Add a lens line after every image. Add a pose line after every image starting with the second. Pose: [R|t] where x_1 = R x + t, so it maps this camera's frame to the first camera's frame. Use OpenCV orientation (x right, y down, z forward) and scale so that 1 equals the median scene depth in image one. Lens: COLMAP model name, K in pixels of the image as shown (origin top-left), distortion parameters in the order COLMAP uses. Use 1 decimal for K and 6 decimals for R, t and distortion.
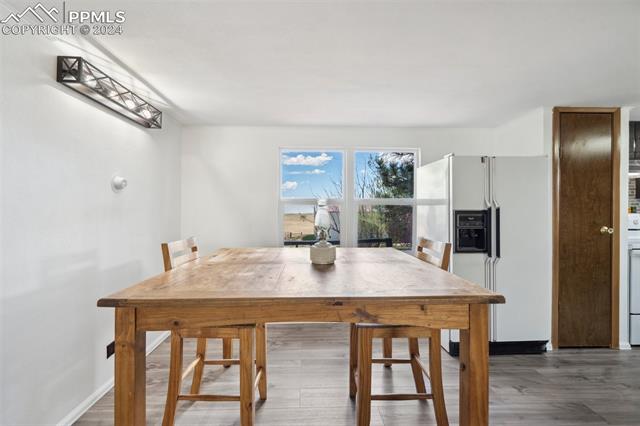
lens RADIAL K [[296.6, 0, 317.3], [0, 296.6, 209.7], [0, 0, 1]] dist [0.001824, 0.000586]
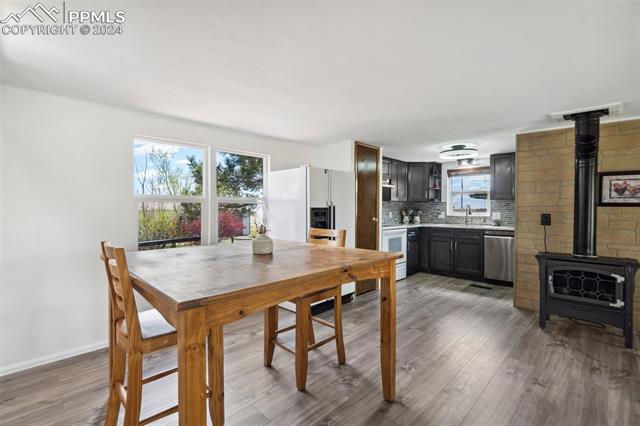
lens RADIAL K [[296.6, 0, 317.3], [0, 296.6, 209.7], [0, 0, 1]] dist [0.001824, 0.000586]
pose [[0.725412, -0.008483, 0.688262, -0.419603], [0.004731, 0.999962, 0.007338, 0.000724], [-0.688298, -0.002067, 0.725425, 0.010824]]
